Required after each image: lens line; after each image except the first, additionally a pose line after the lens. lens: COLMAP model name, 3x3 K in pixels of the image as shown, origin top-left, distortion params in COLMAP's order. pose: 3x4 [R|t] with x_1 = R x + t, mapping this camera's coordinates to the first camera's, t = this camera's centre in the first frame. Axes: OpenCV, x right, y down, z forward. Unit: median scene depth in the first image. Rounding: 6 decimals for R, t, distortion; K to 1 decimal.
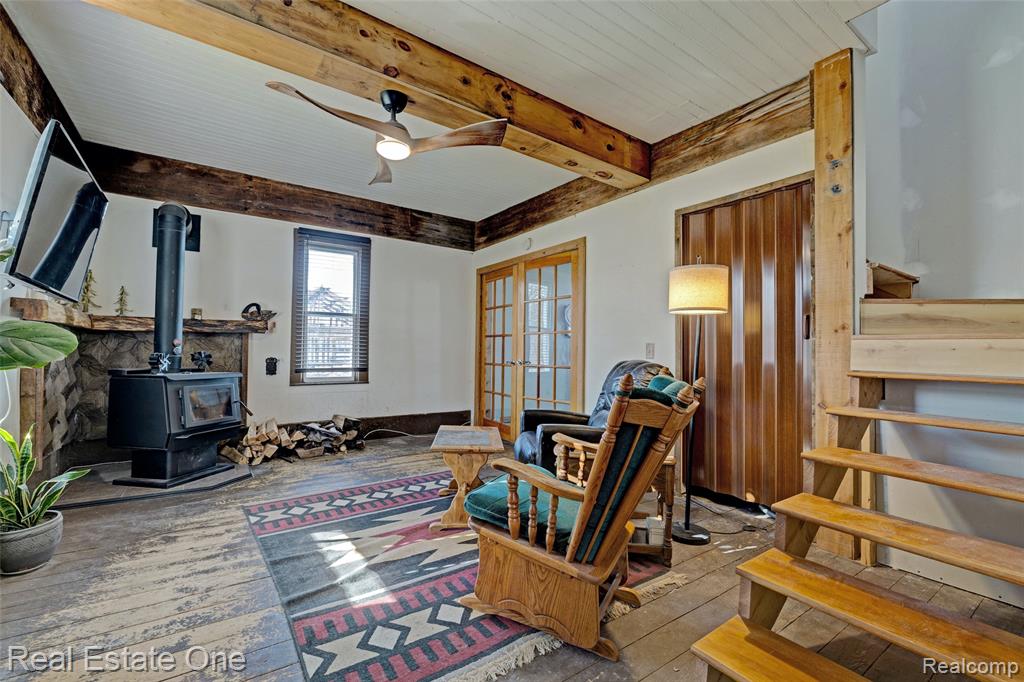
lens RADIAL K [[433.9, 0, 509.7], [0, 433.9, 340.2], [0, 0, 1]] dist [0.000744, 0.000321]
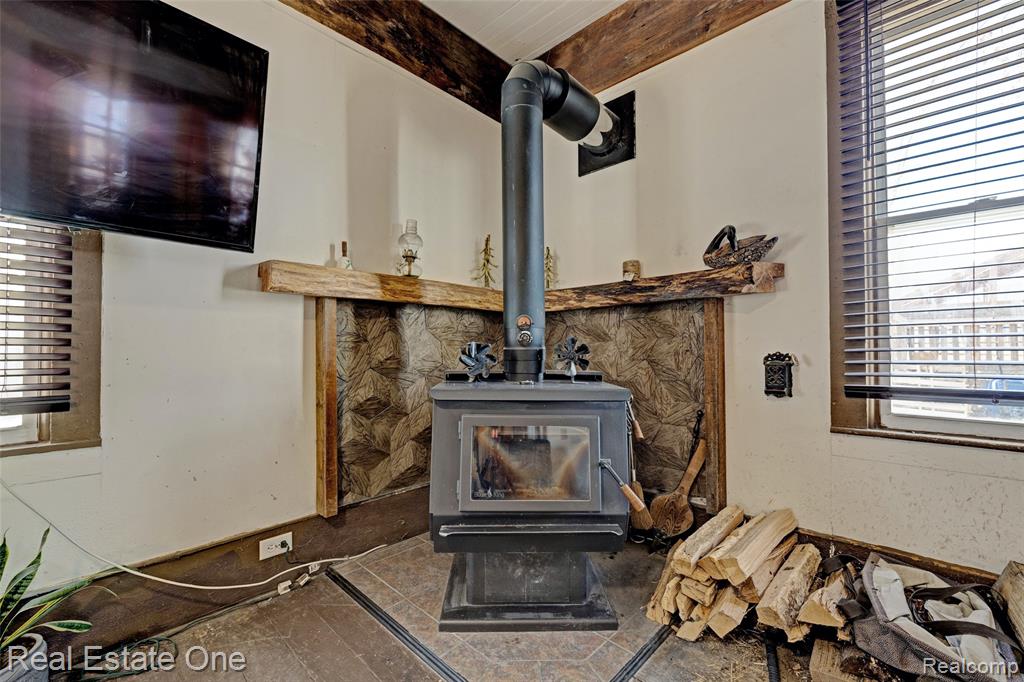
lens RADIAL K [[433.9, 0, 507.2], [0, 433.9, 336.5], [0, 0, 1]] dist [0.000744, 0.000321]
pose [[0.210954, -0.032934, -0.976941, -0.322346], [0.030621, 0.999164, -0.027071, 0.042318], [0.977016, -0.024204, 0.211786, 1.030828]]
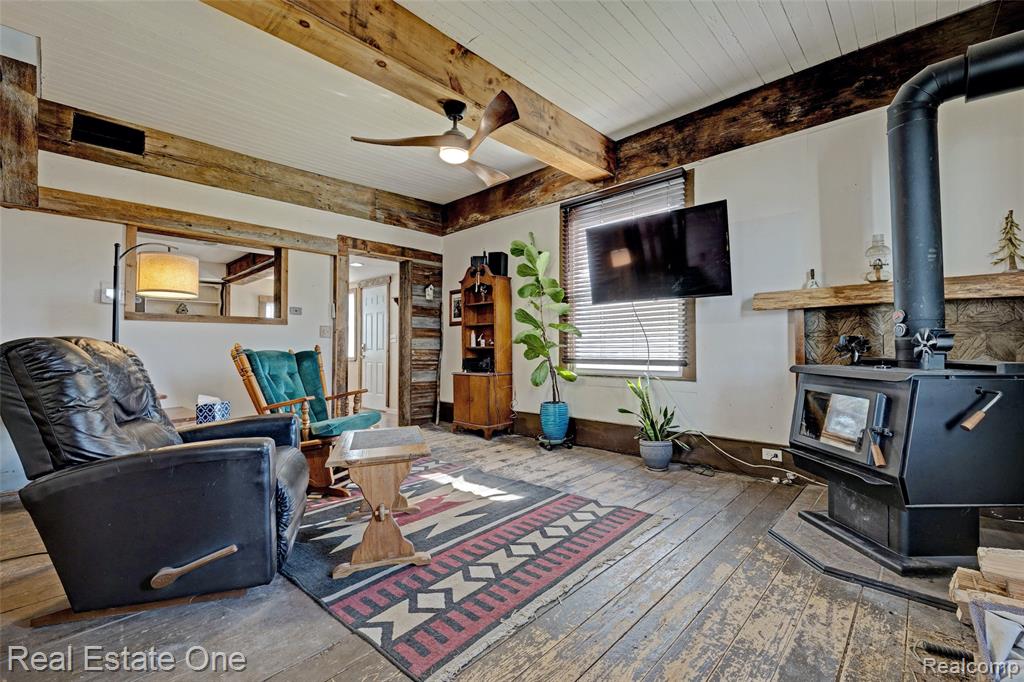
lens RADIAL K [[433.9, 0, 514.4], [0, 433.9, 345.6], [0, 0, 1]] dist [0.000744, 0.000321]
pose [[-0.976107, -0.007726, -0.217152, -0.152204], [0.000243, 0.999328, -0.036648, 0.079729], [0.217289, -0.035825, -0.975450, 1.727313]]
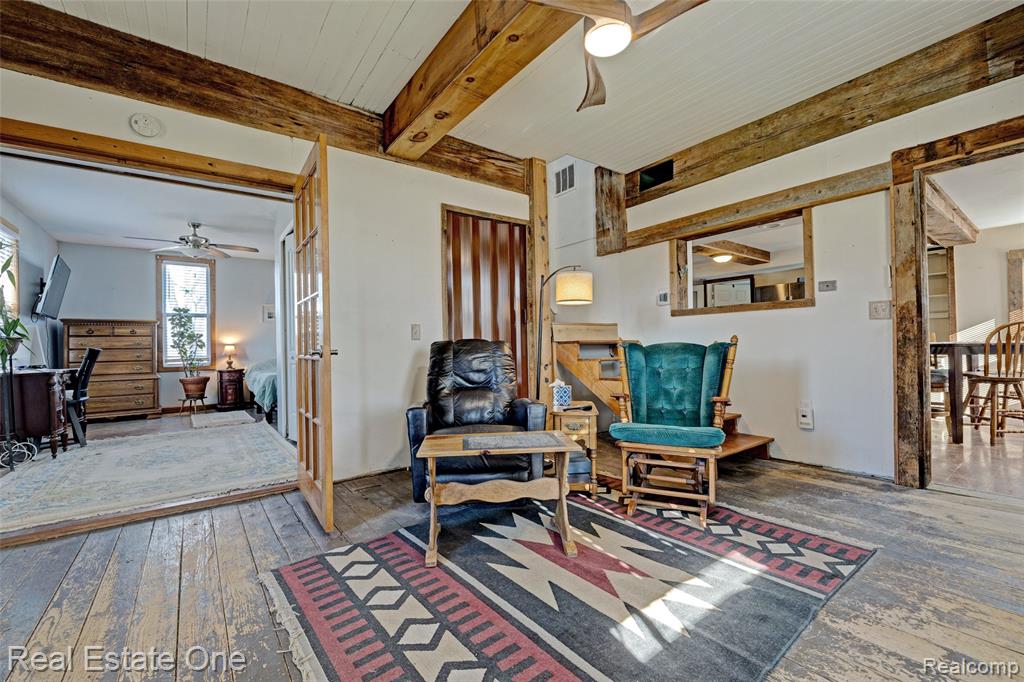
lens RADIAL K [[433.9, 0, 509.2], [0, 433.9, 338.2], [0, 0, 1]] dist [0.000744, 0.000321]
pose [[-0.039185, 0.002436, 0.999229, -0.801495], [-0.007714, 0.999966, -0.002740, 0.048221], [-0.999202, -0.007815, -0.039165, 0.974668]]
